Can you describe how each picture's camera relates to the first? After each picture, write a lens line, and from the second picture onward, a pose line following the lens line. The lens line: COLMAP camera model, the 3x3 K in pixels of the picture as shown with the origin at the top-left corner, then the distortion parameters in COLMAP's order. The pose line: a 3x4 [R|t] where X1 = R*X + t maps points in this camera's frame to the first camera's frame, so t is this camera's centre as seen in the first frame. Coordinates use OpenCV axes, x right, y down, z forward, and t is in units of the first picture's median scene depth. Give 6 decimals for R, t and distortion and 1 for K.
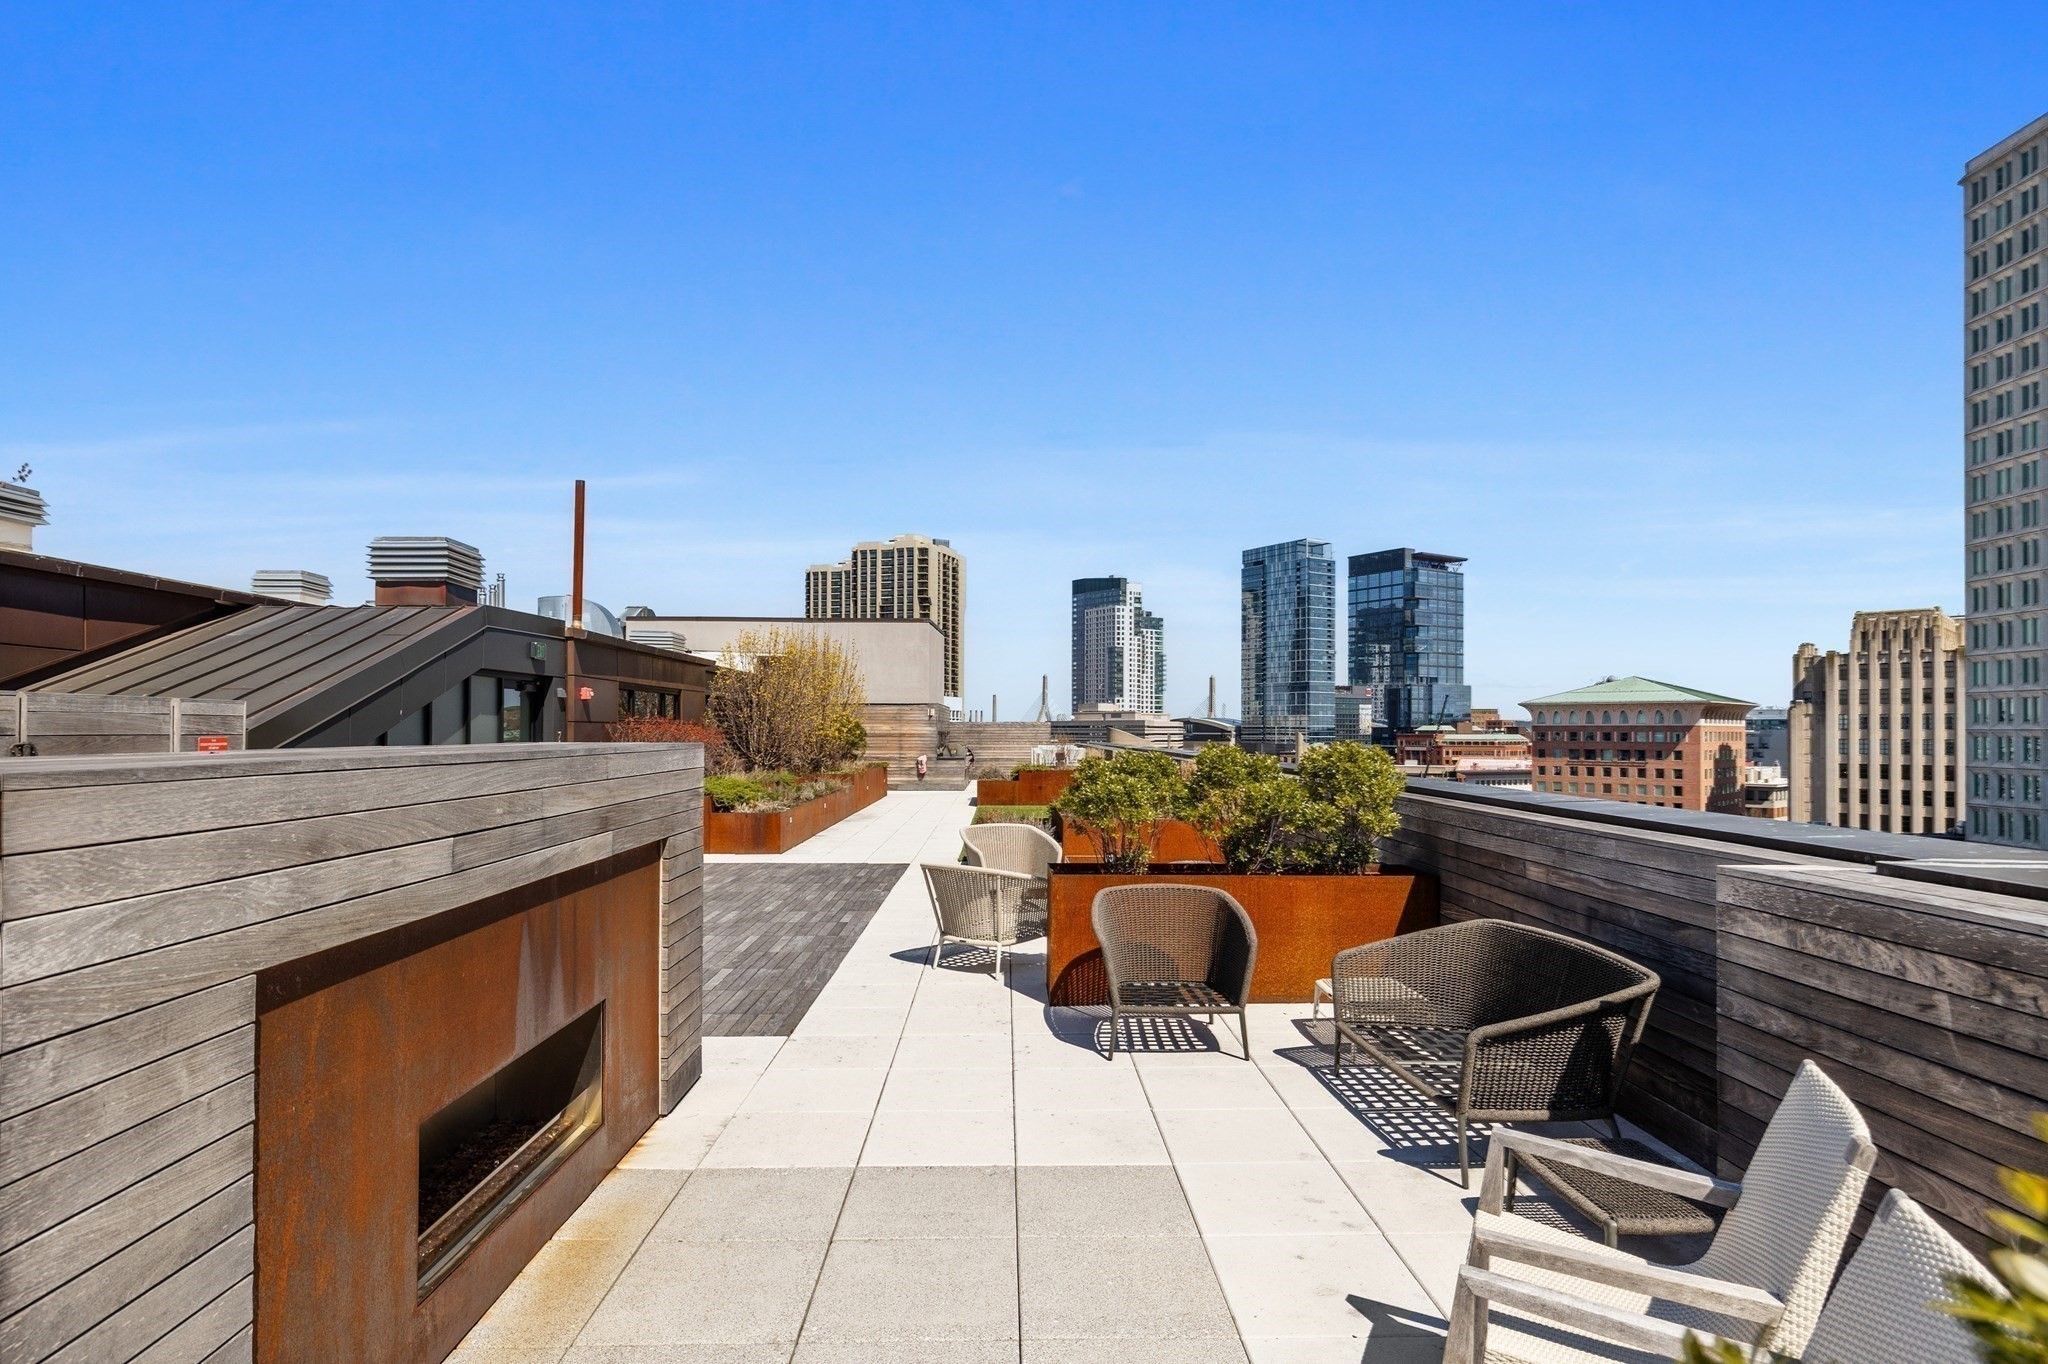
lens RADIAL K [[1056.4, 0, 1024.3], [0, 1056.4, 723.7], [0, 0, 1]] dist [0.000568, 0.000012]
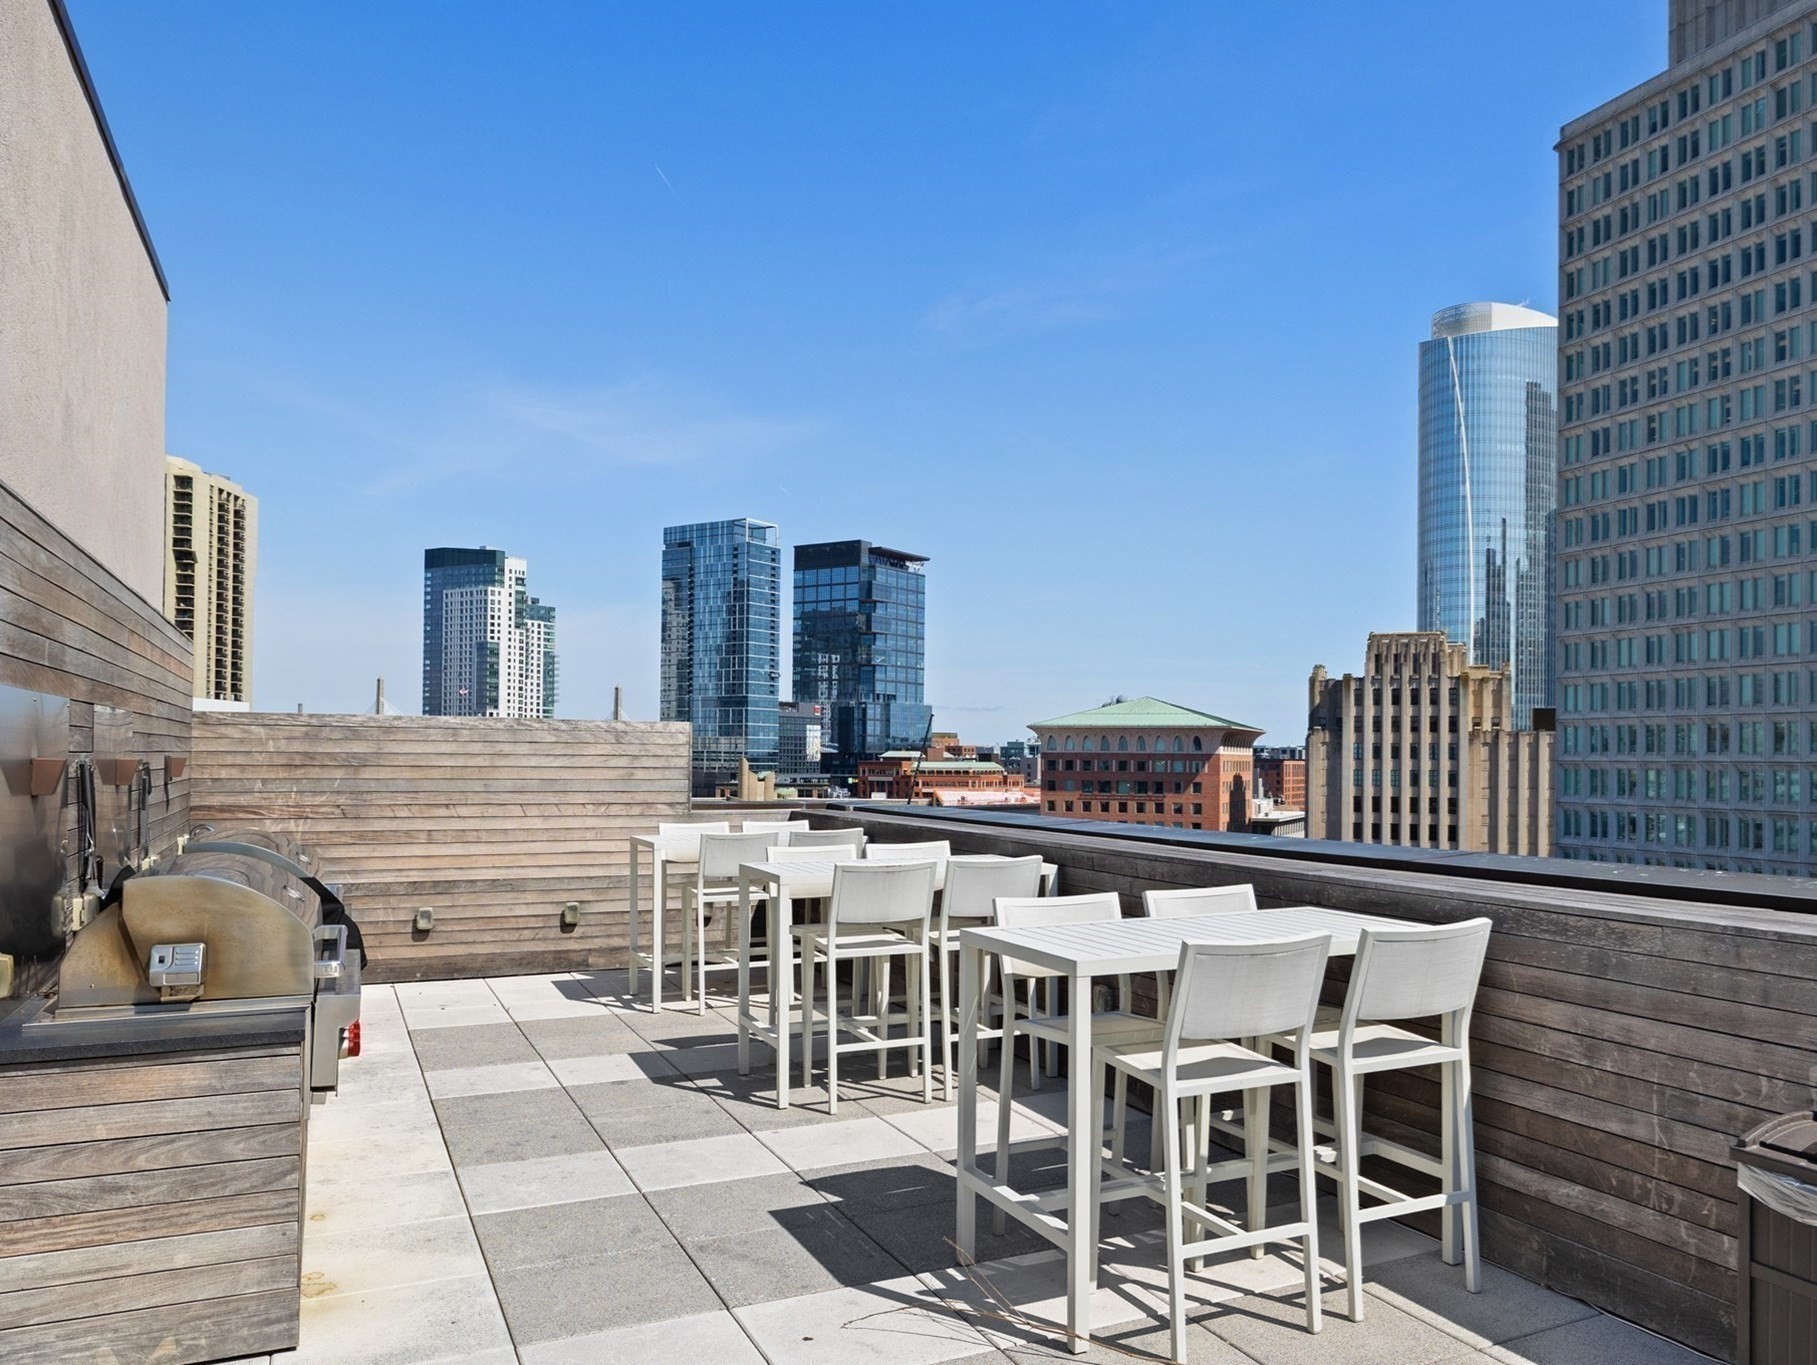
lens RADIAL K [[1113.4, 0, 909.6], [0, 1113.4, 748.5], [0, 0, 1]] dist [-0.001729, 0.000862]
pose [[0.887927, 0.010348, 0.459868, -0.017418], [-0.010462, 0.999943, -0.002301, 0.002118], [-0.459866, -0.002768, 0.887984, 0.284043]]
